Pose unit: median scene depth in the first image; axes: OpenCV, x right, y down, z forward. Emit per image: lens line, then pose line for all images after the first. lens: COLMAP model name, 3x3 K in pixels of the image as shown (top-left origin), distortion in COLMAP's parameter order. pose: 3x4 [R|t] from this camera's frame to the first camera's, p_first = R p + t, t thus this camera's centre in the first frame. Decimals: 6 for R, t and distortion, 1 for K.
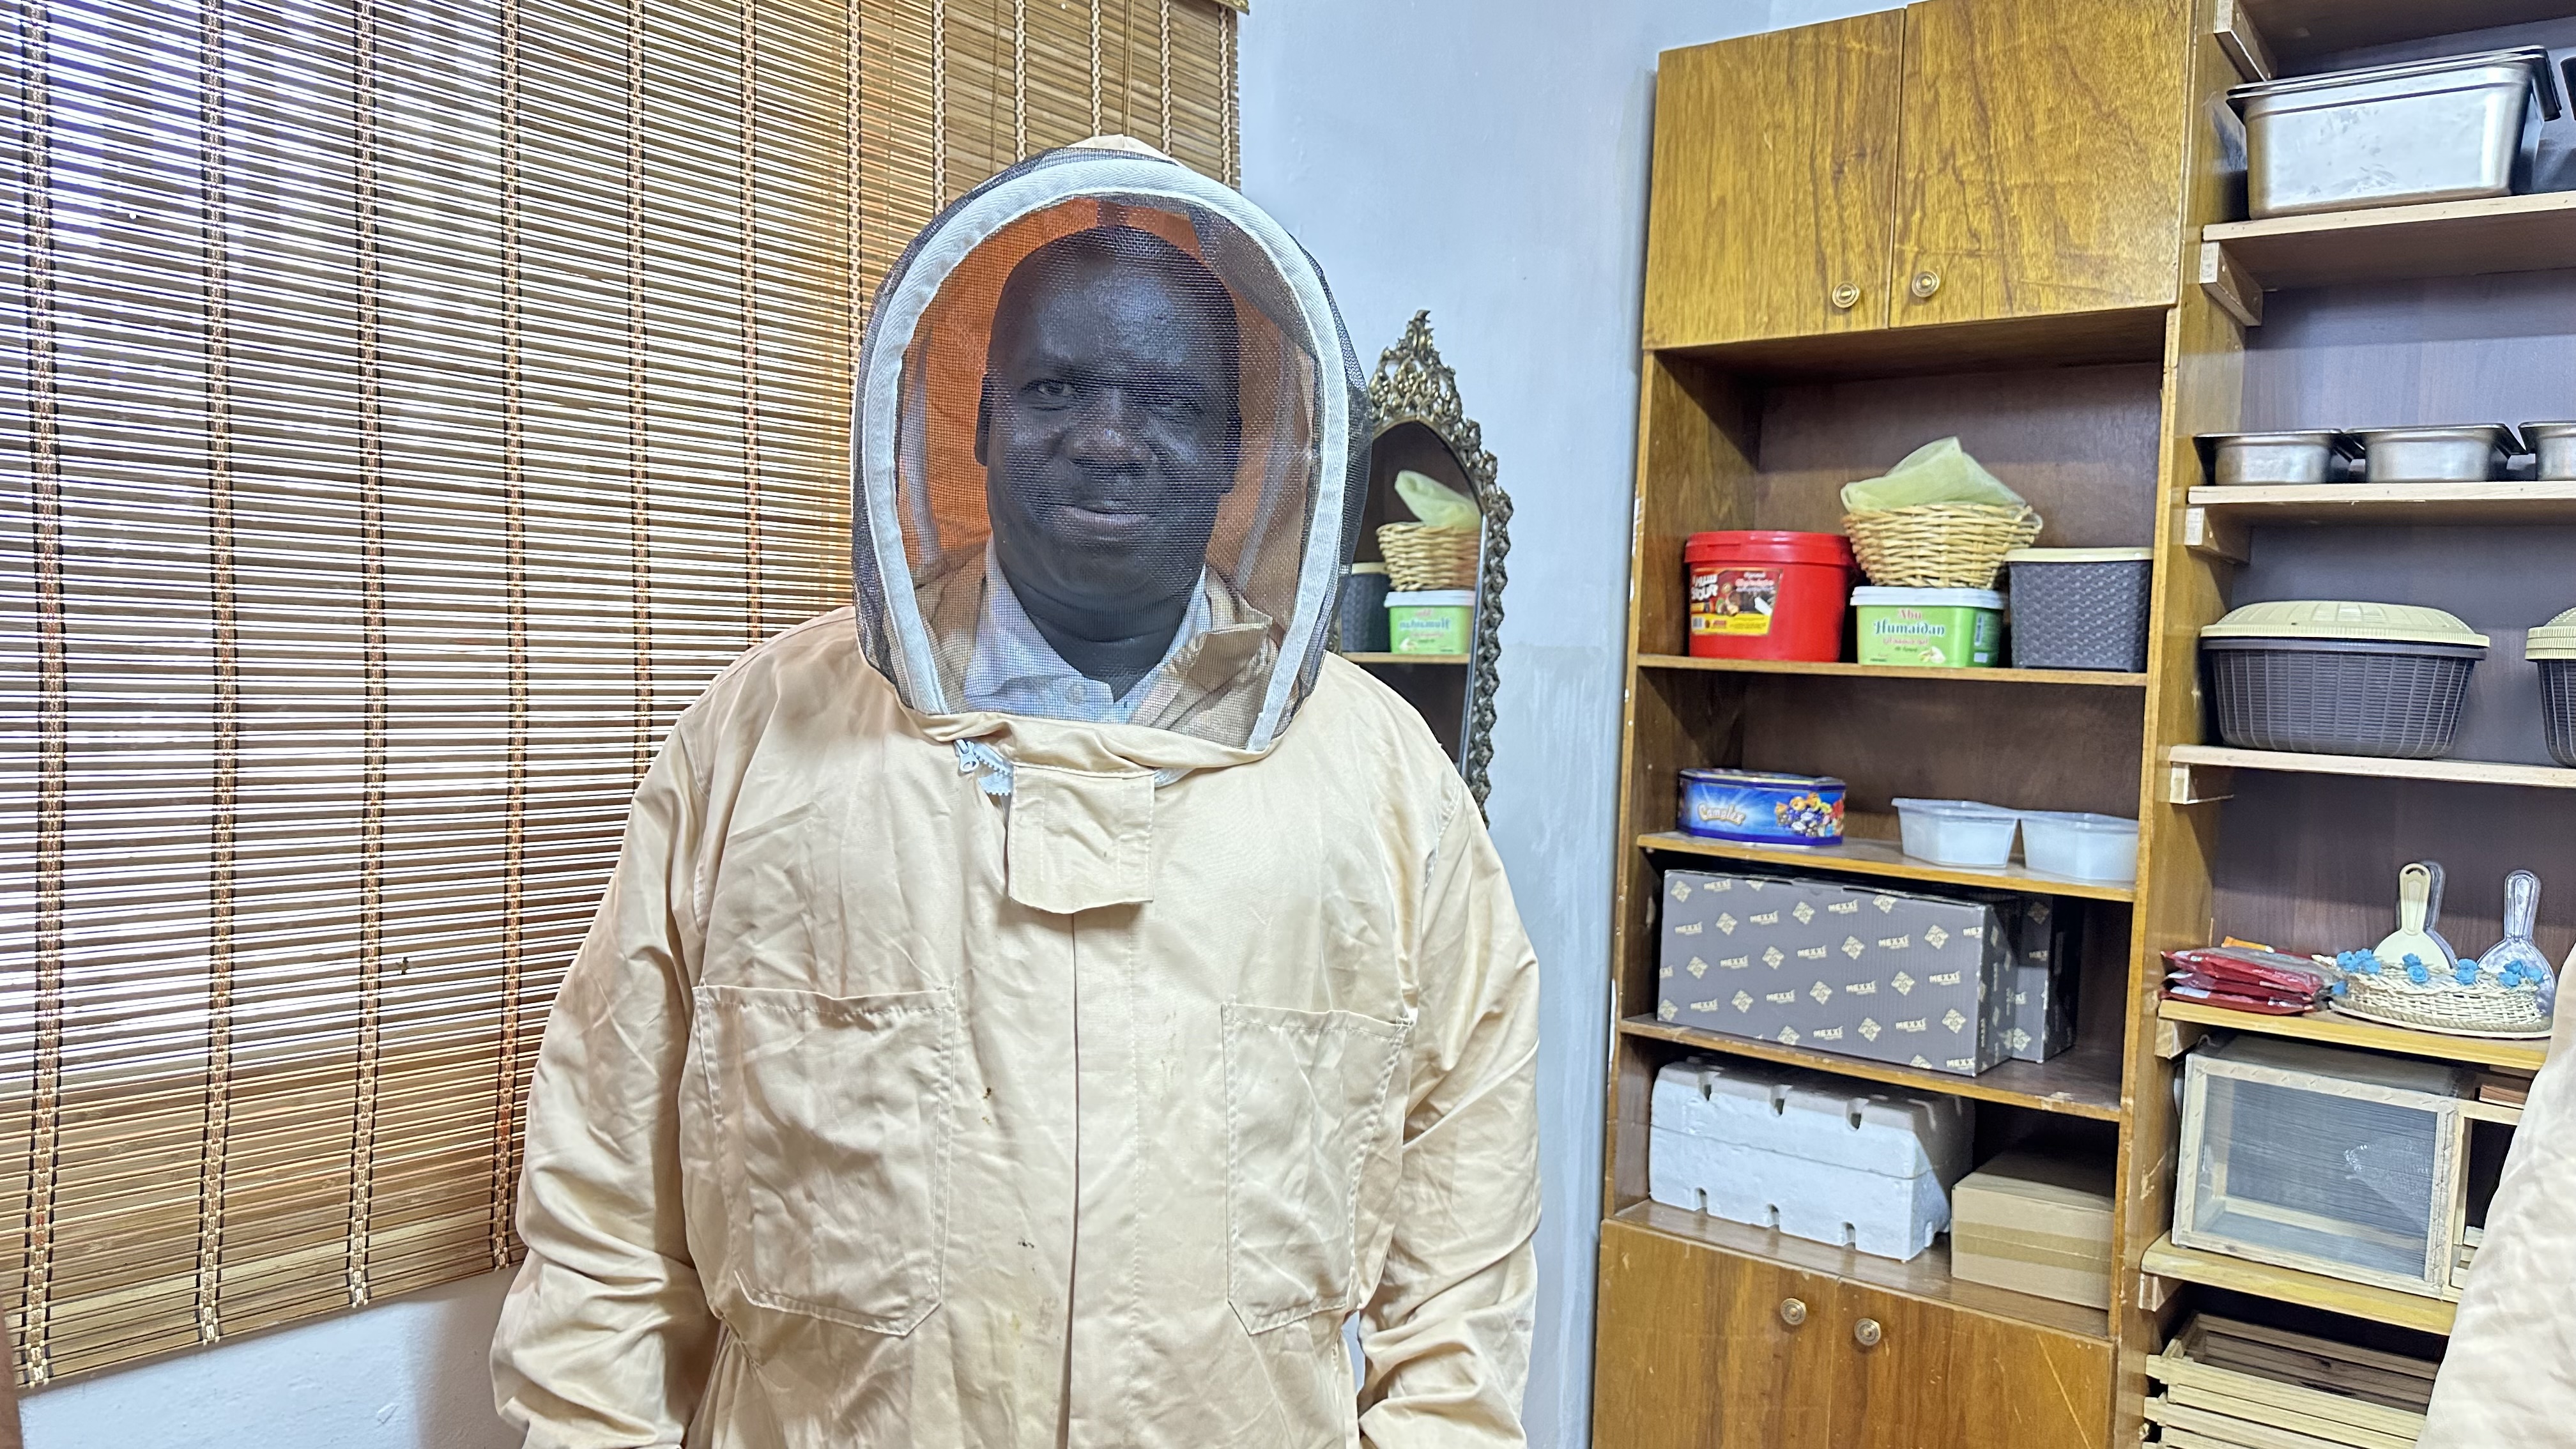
lens RADIAL K [[1799.8, 0, 1288.0], [0, 1799.8, 724.5], [0, 0, 1]] dist [0.151352, -0.150026]
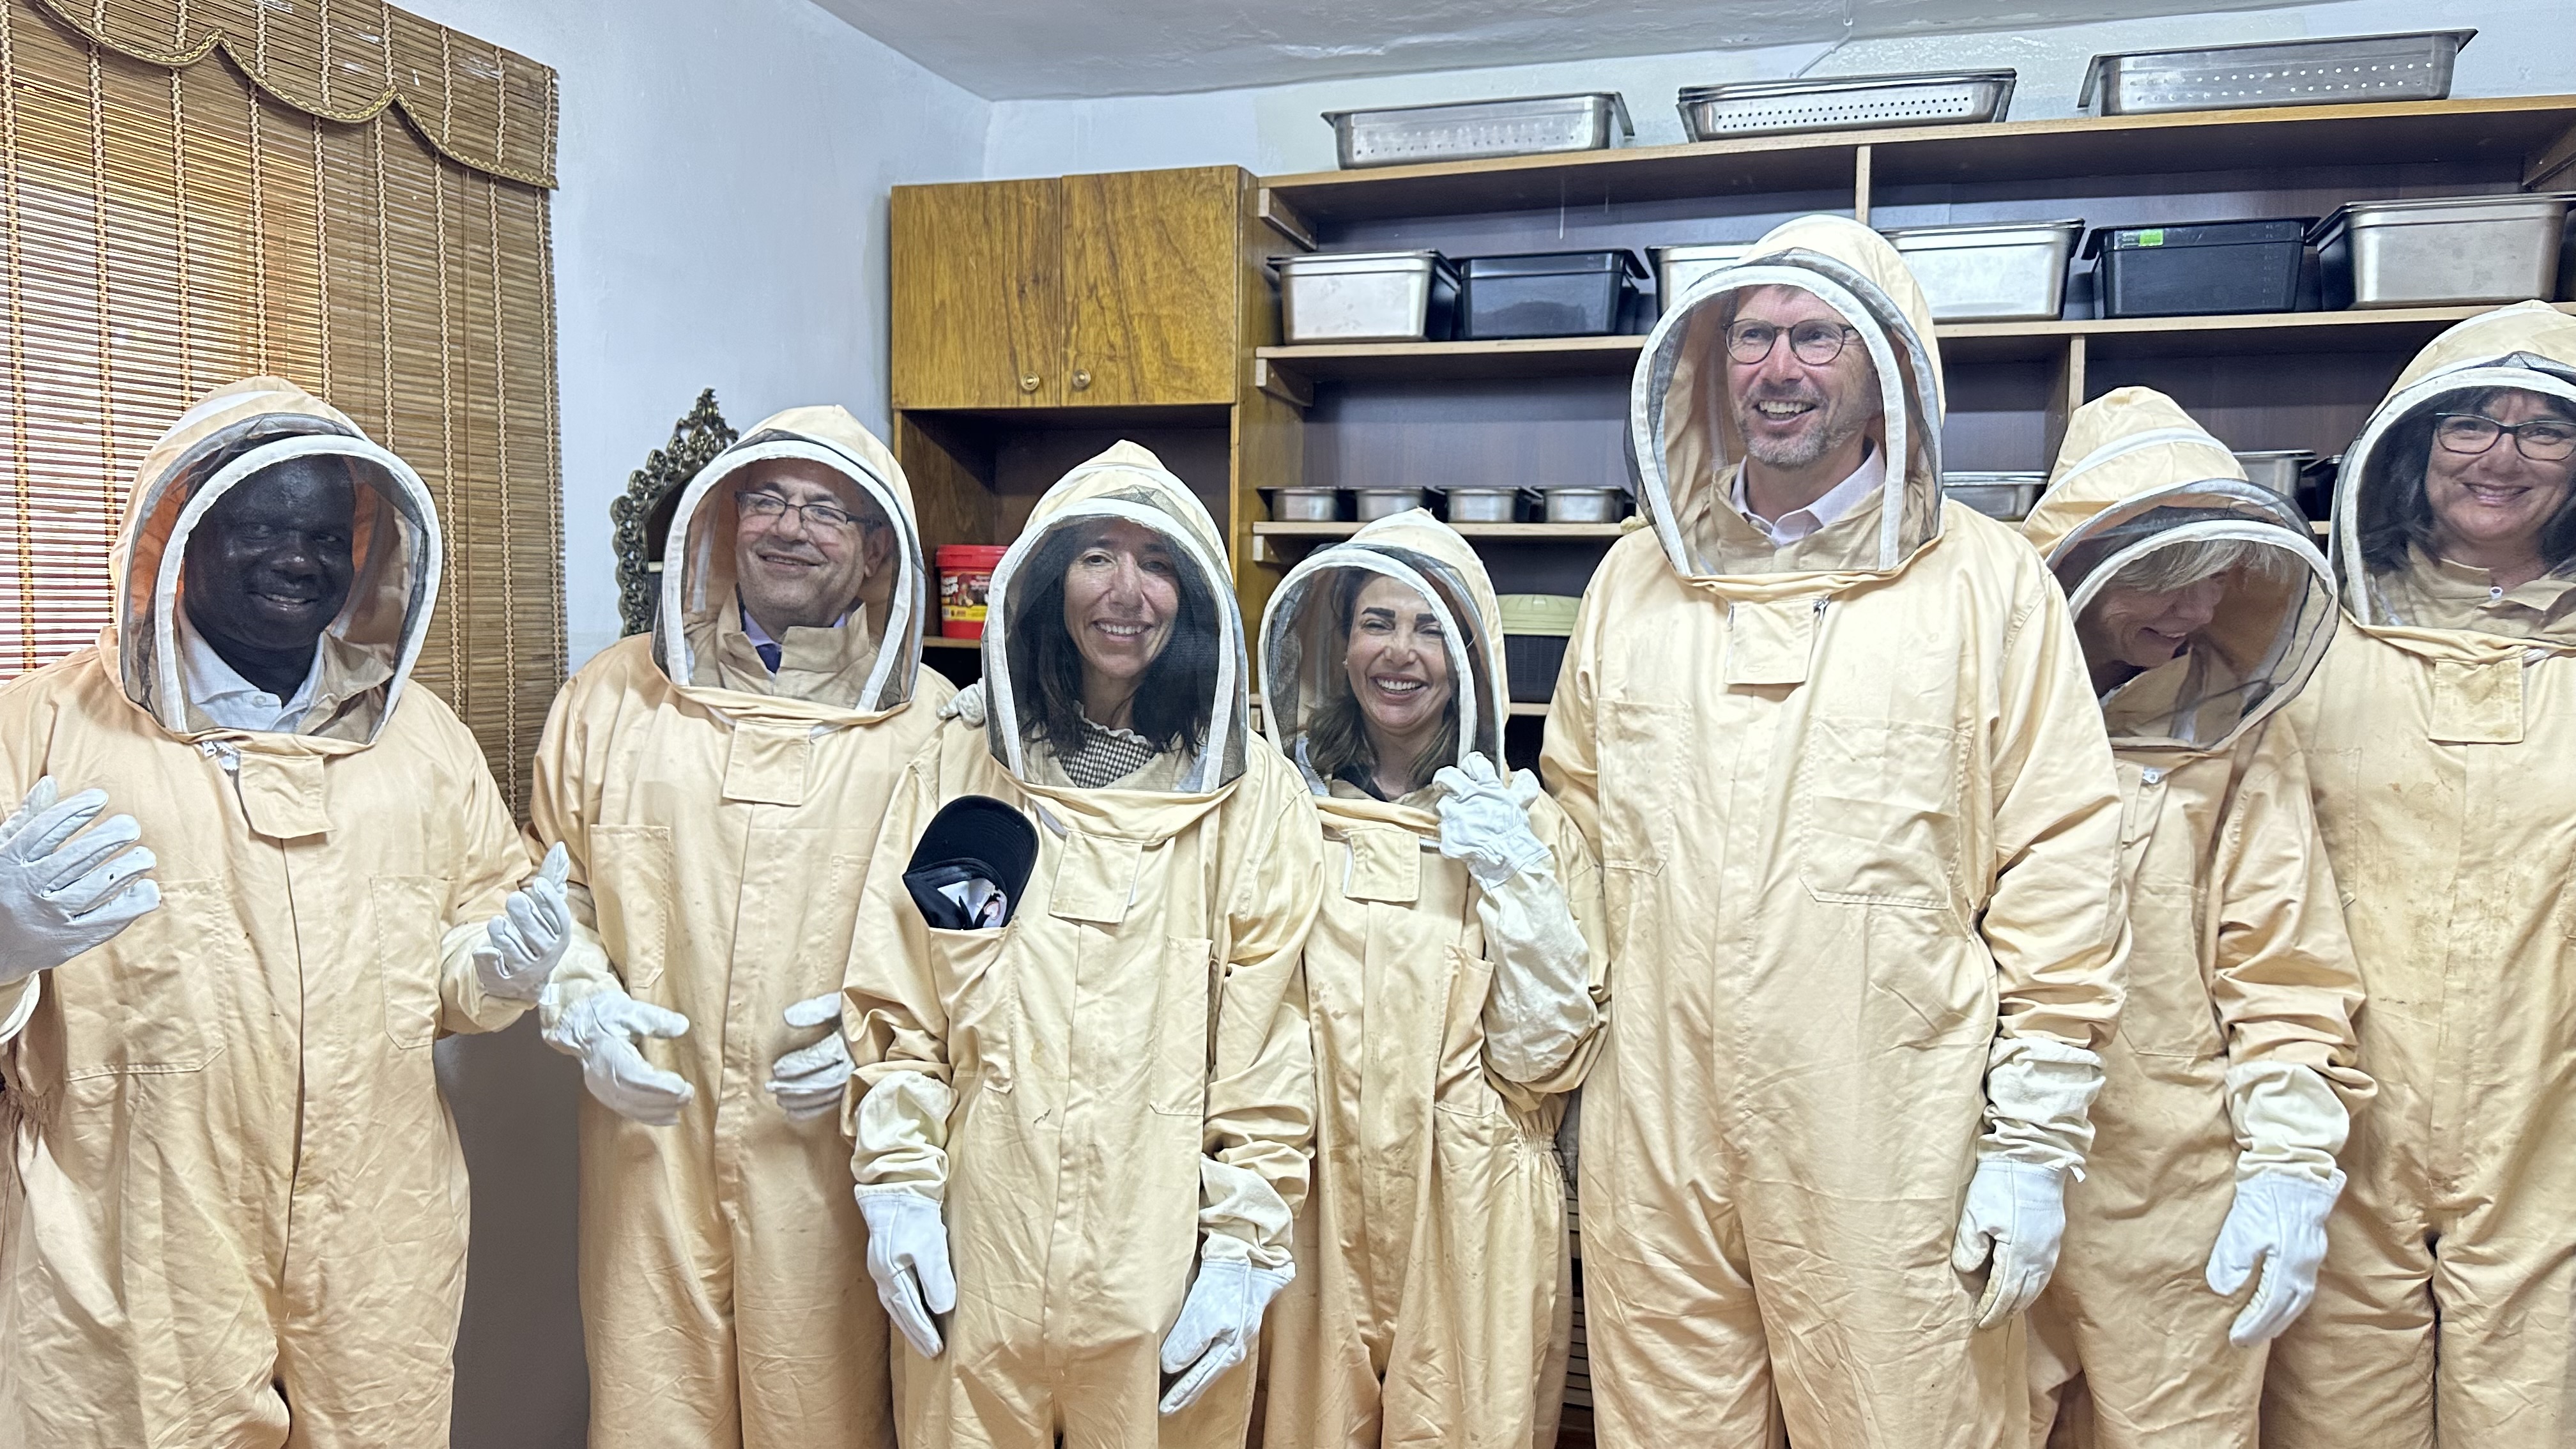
lens RADIAL K [[1817.0, 0, 1296.6], [0, 1817.0, 725.3], [0, 0, 1]] dist [0.139271, -0.131374]
pose [[0.940387, -0.041293, 0.337590, 0.010841], [0.031155, 0.998888, 0.035396, -0.013453], [-0.338676, -0.022768, 0.940627, -0.399590]]
